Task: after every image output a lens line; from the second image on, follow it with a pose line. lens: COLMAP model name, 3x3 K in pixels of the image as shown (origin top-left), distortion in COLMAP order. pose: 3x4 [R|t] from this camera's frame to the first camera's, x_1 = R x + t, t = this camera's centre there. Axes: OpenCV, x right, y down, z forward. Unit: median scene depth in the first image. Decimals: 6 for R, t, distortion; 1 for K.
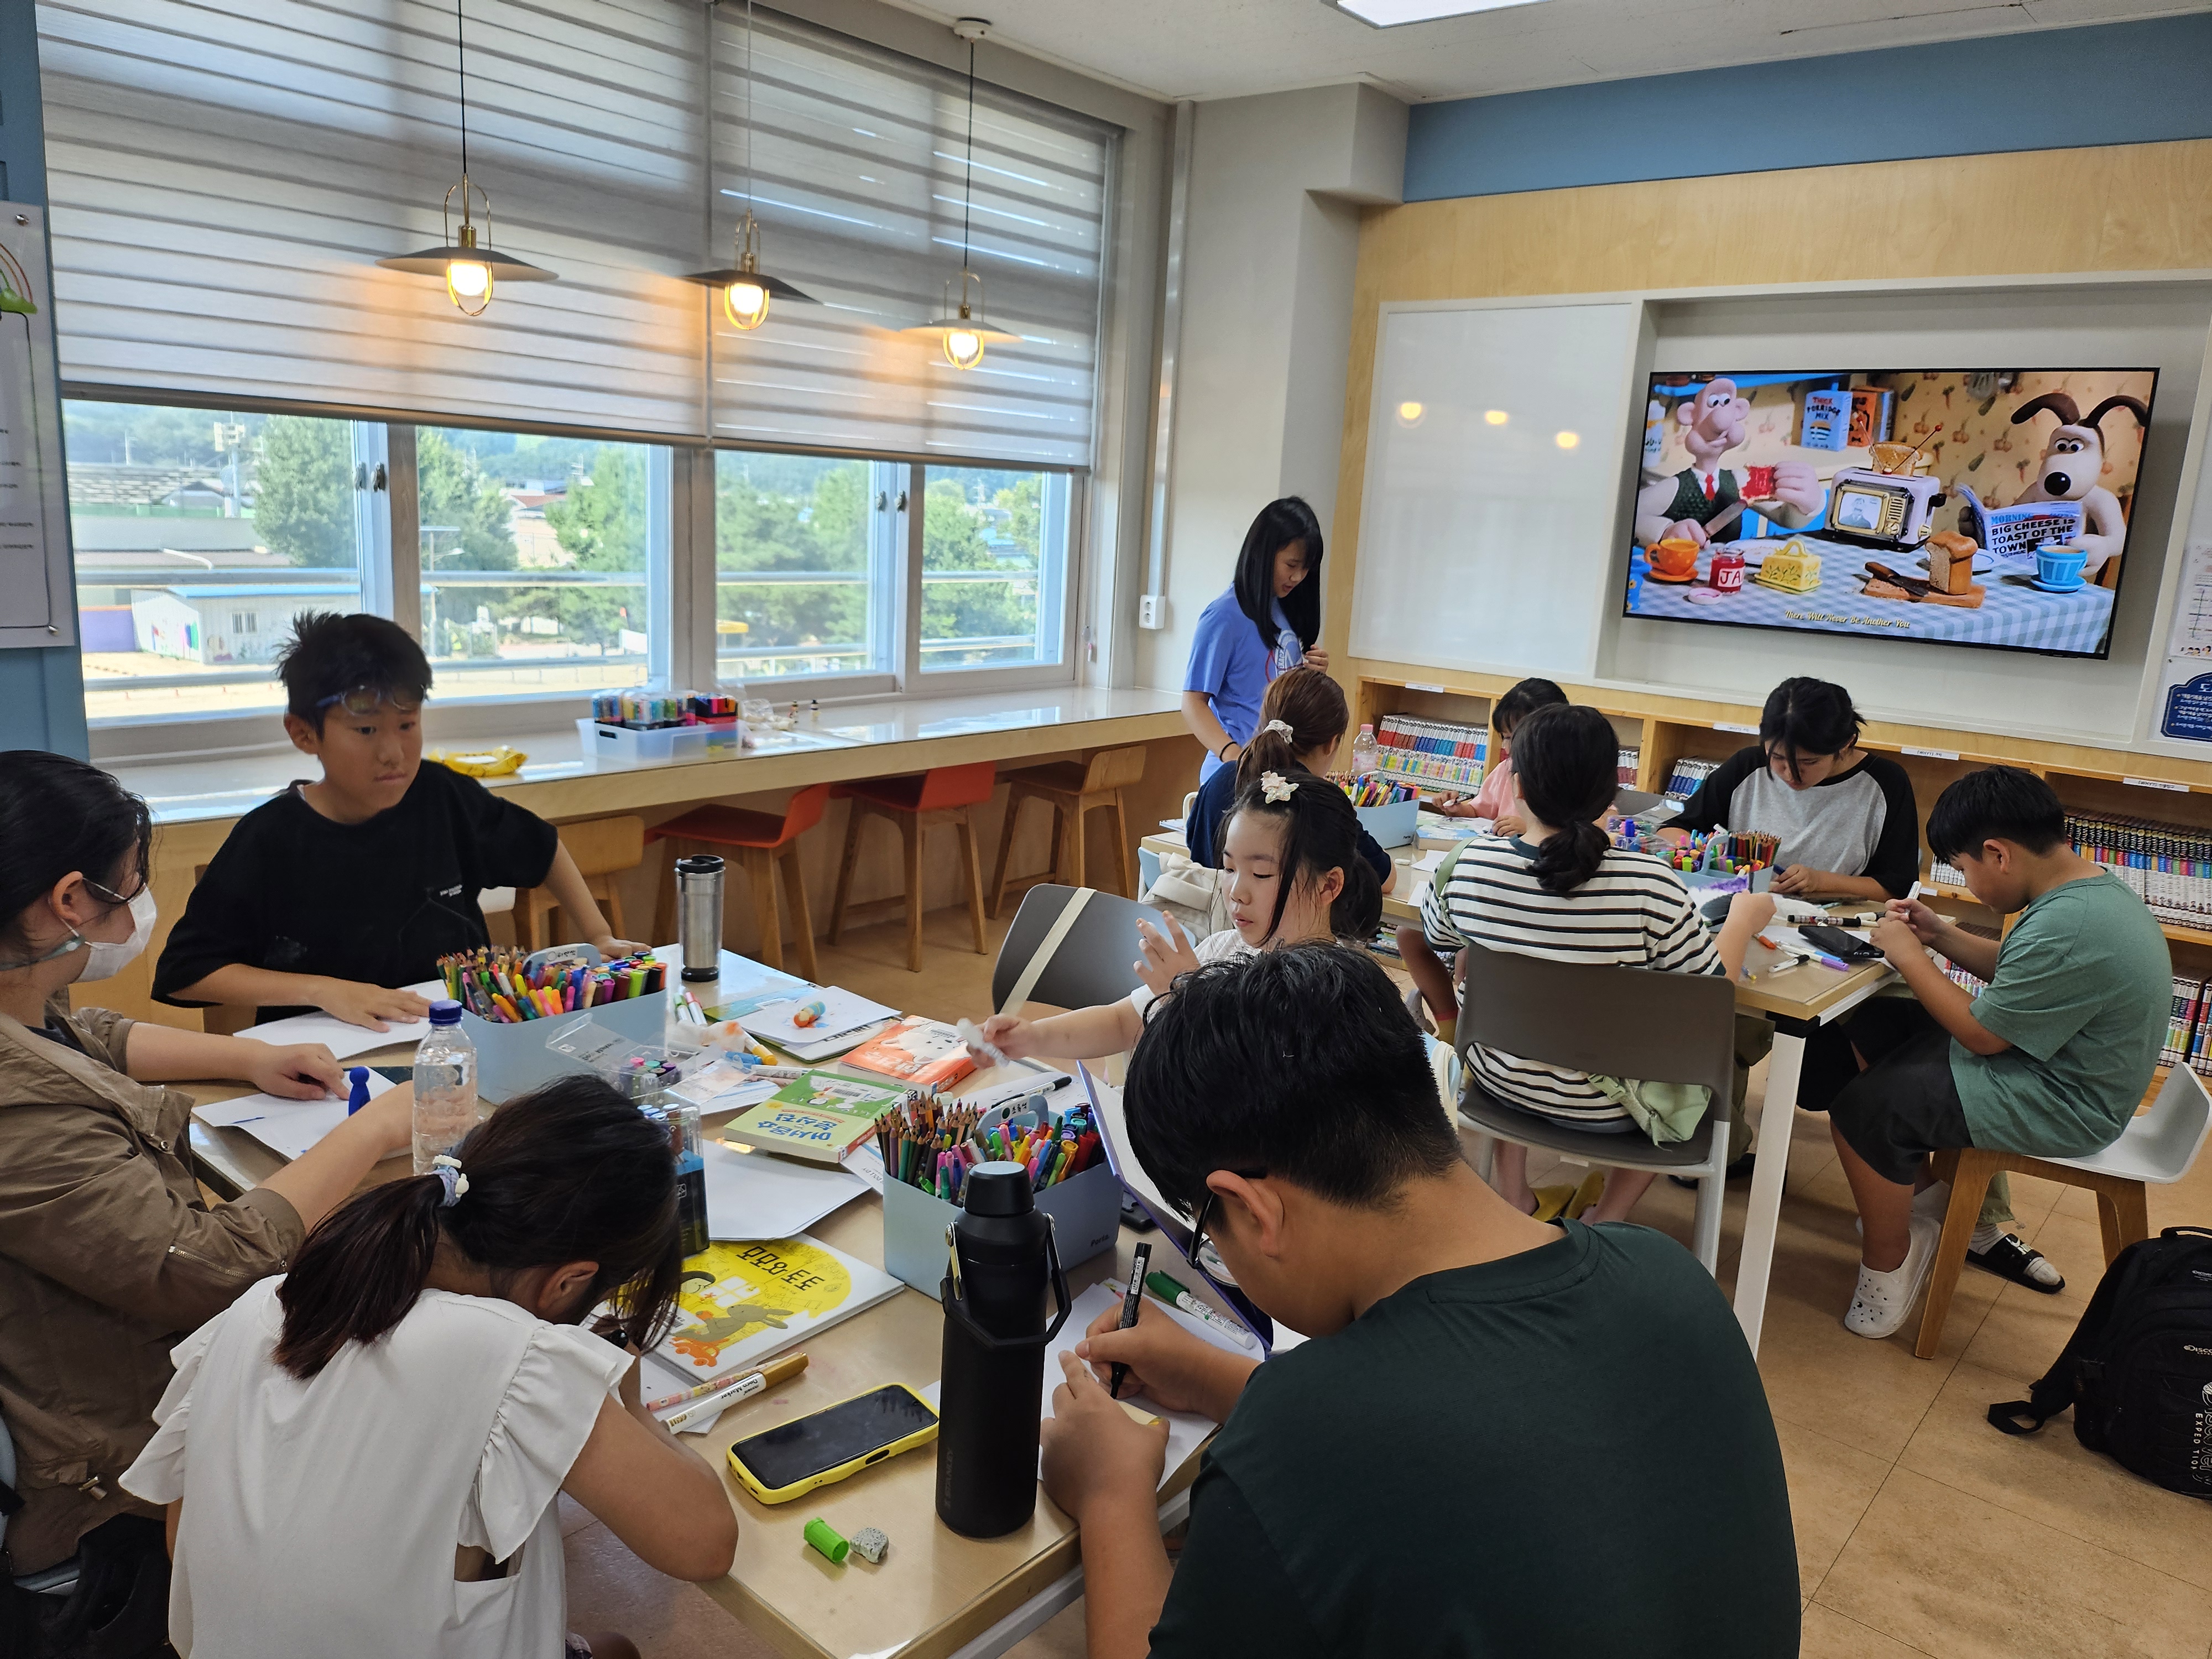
lens RADIAL K [[1600.0, 0, 1112.4], [0, 1600.0, 831.9], [0, 0, 1]] dist [0.075000, -0.059938]
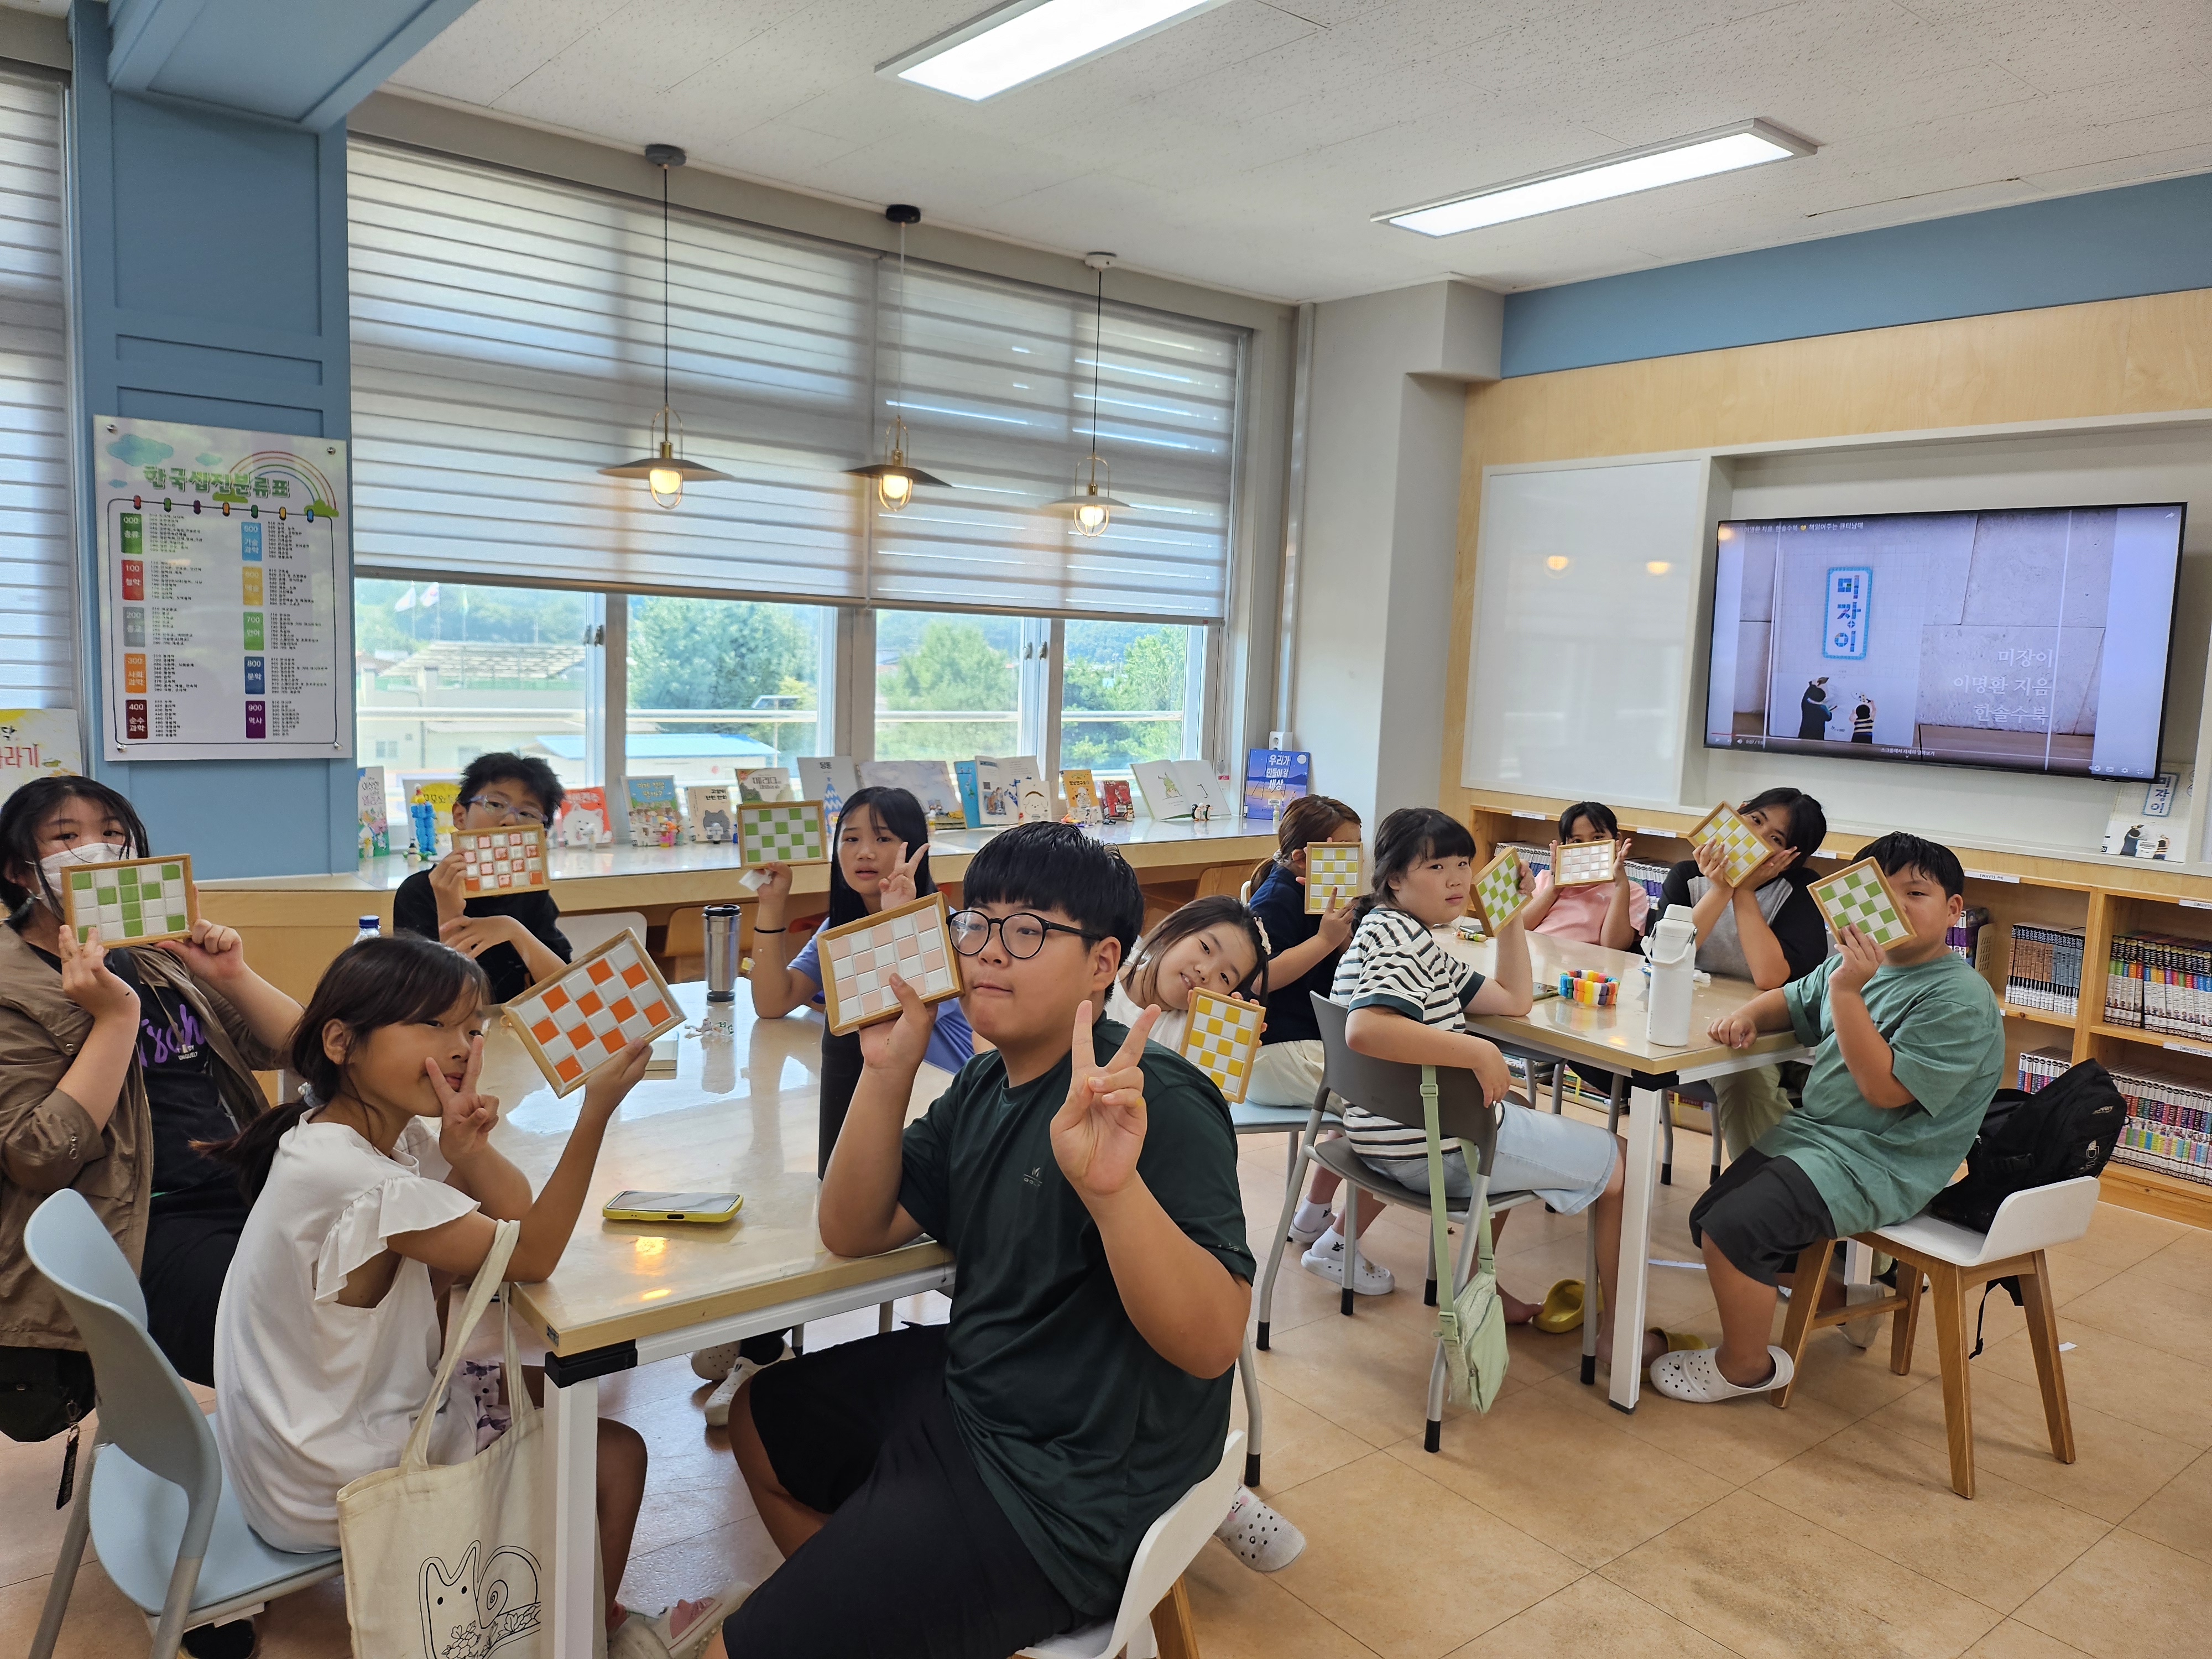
lens RADIAL K [[1600.0, 0, 1104.1], [0, 1600.0, 831.0], [0, 0, 1]] dist [0.075000, -0.059938]
pose [[0.979223, 0.007878, -0.202635, 0.162390], [-0.028265, 0.994793, -0.097917, 0.039755], [0.200808, 0.101610, 0.974347, -0.113493]]
